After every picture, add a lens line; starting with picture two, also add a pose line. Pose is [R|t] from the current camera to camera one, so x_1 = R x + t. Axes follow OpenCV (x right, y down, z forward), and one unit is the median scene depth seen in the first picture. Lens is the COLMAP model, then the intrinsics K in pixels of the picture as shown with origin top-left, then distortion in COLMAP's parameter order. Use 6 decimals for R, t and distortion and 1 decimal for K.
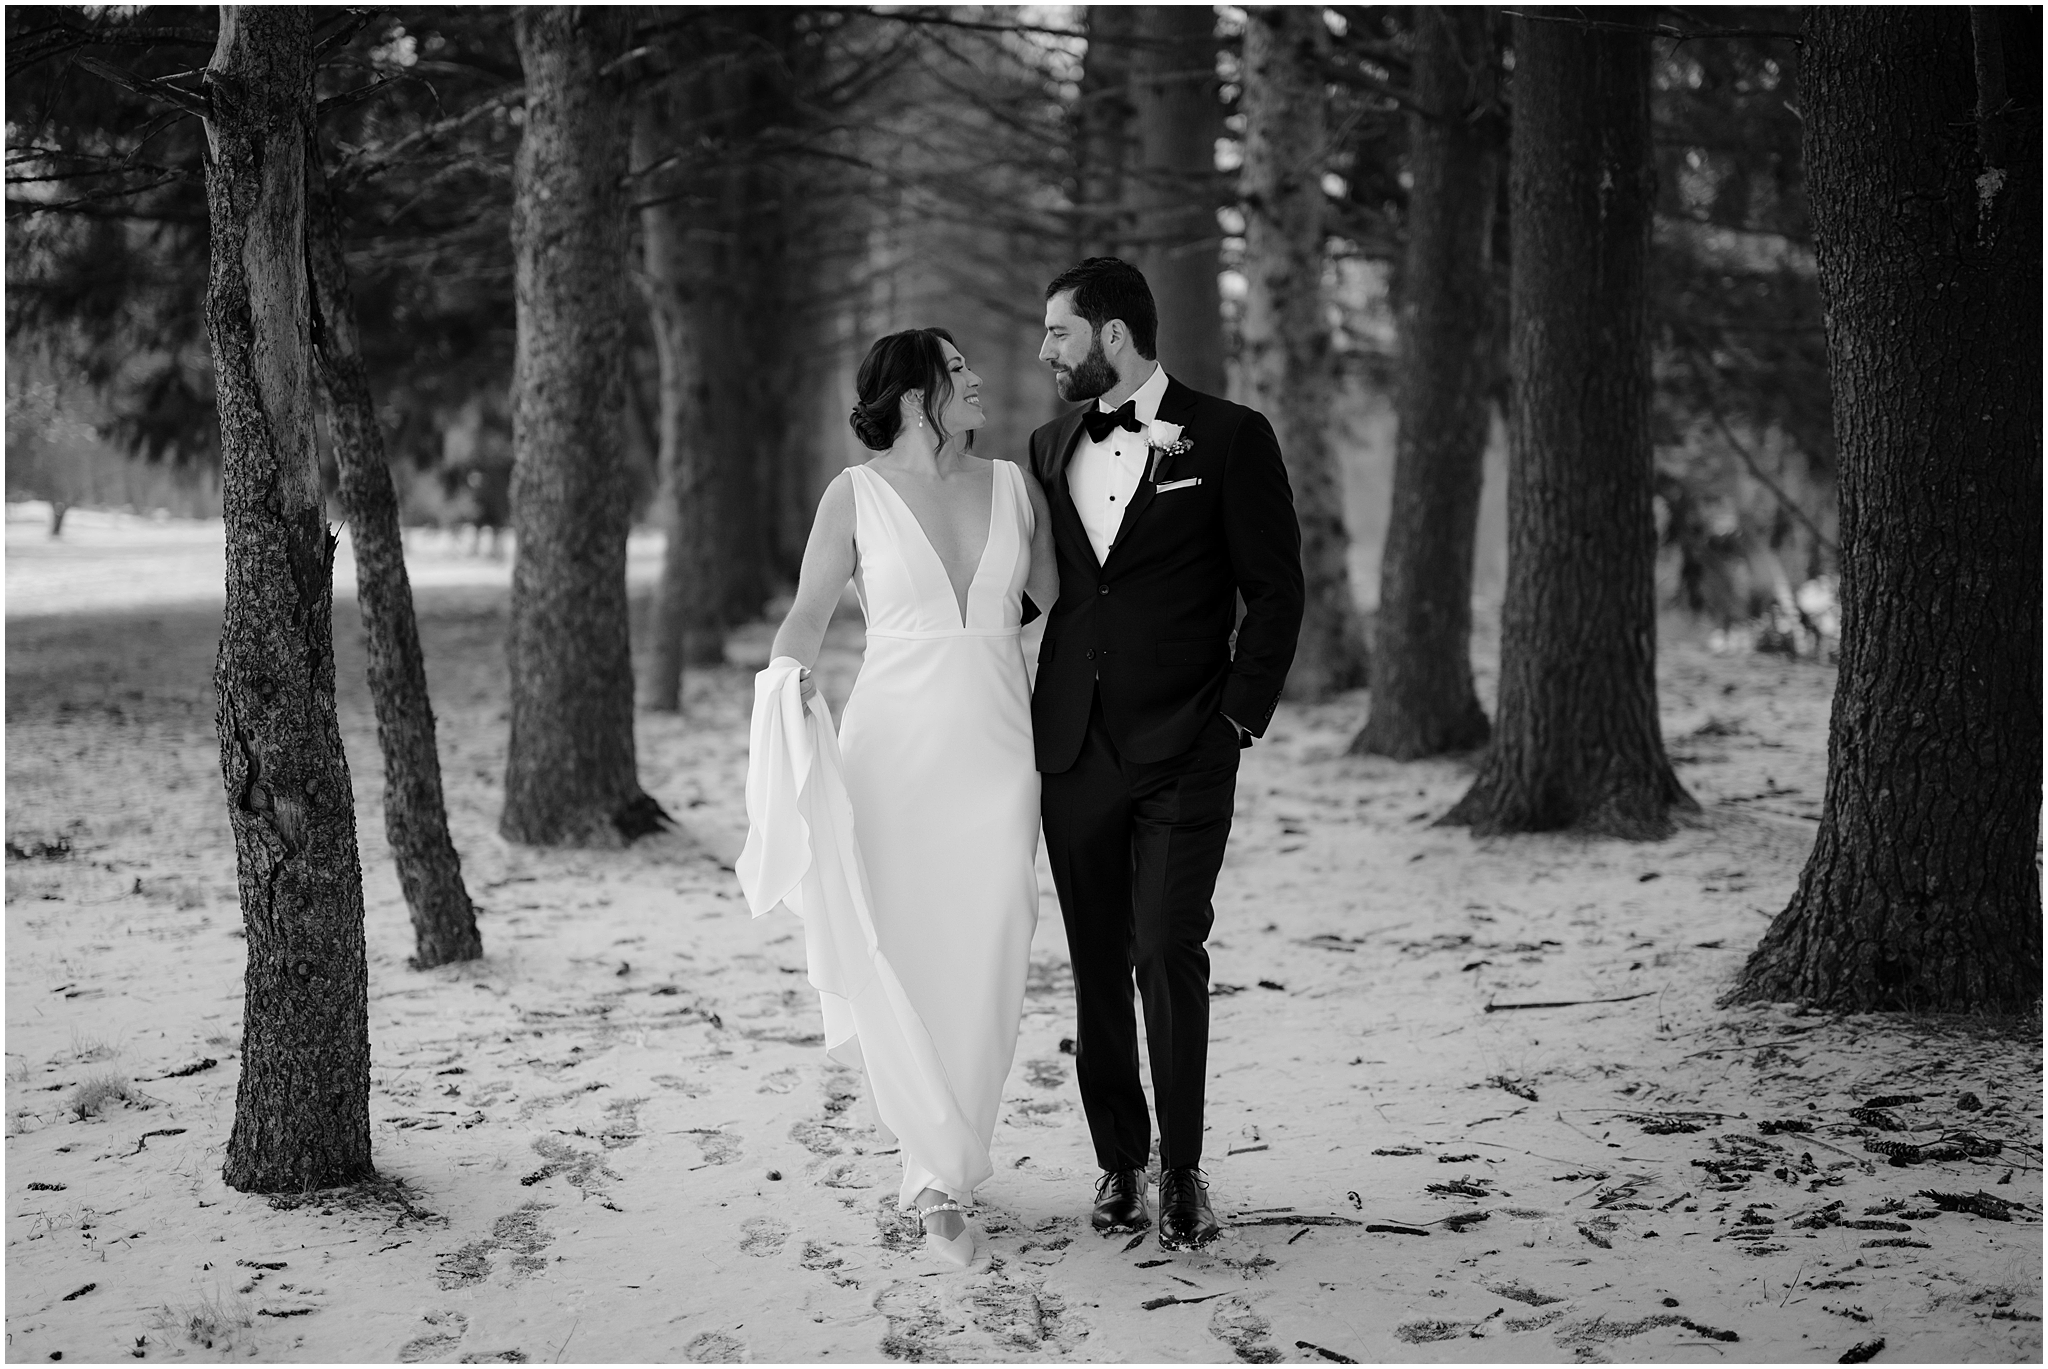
lens RADIAL K [[2647.2, 0, 1011.6], [0, 2647.2, 629.9], [0, 0, 1]] dist [0.000116, 0.031284]
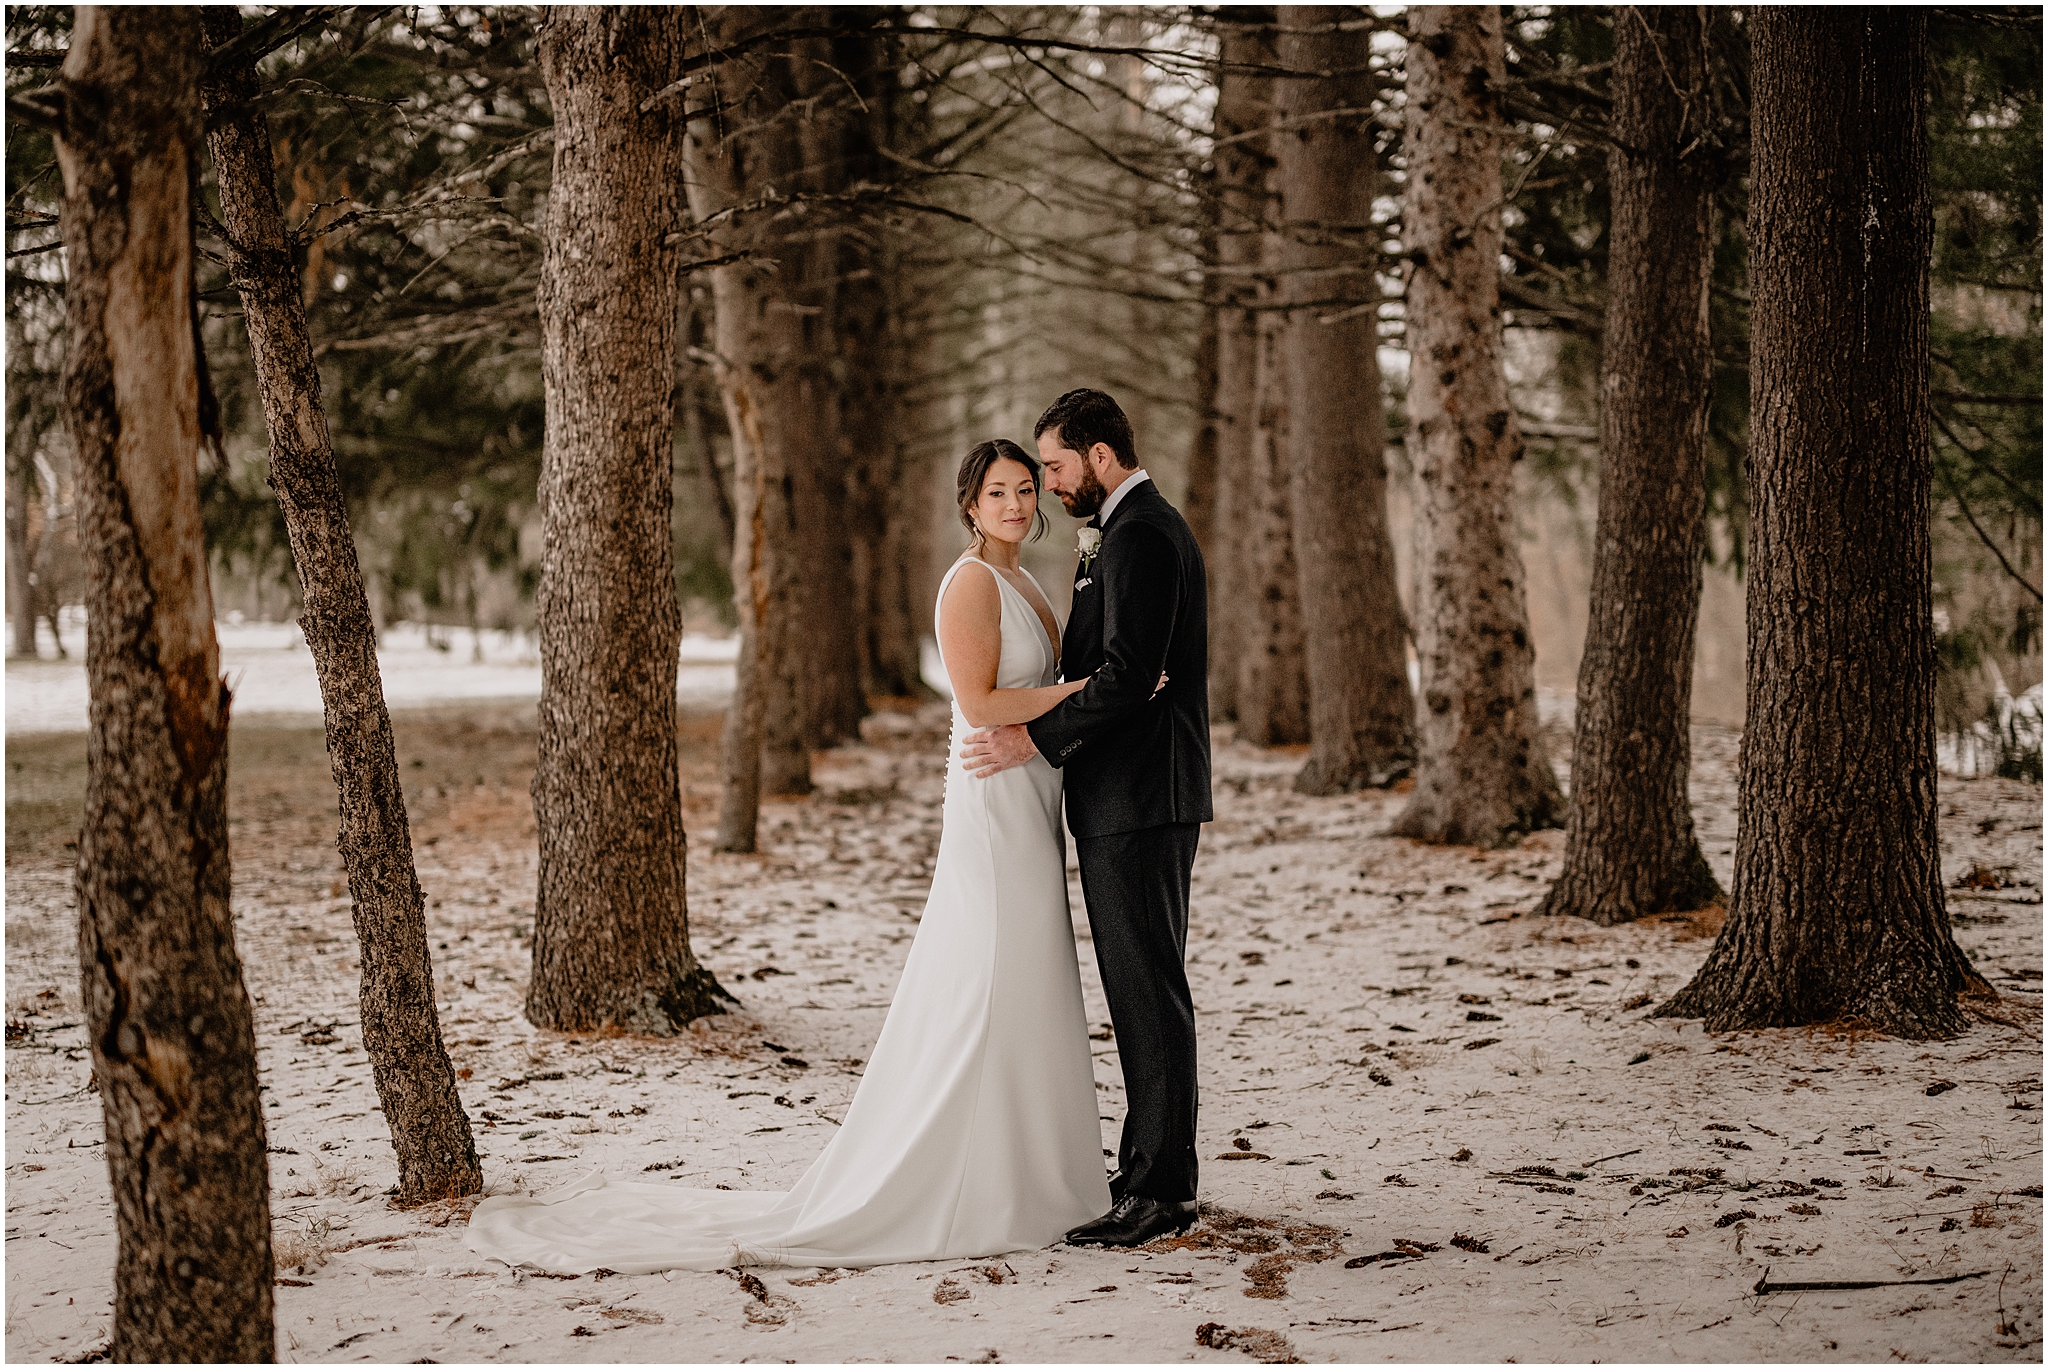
lens RADIAL K [[2647.2, 0, 1011.6], [0, 2647.2, 629.9], [0, 0, 1]] dist [0.000116, 0.031284]
pose [[0.998764, -0.005537, -0.049385, 0.002652], [0.003982, 0.999494, -0.031542, -0.021528], [0.049535, 0.031307, 0.998282, 0.200547]]
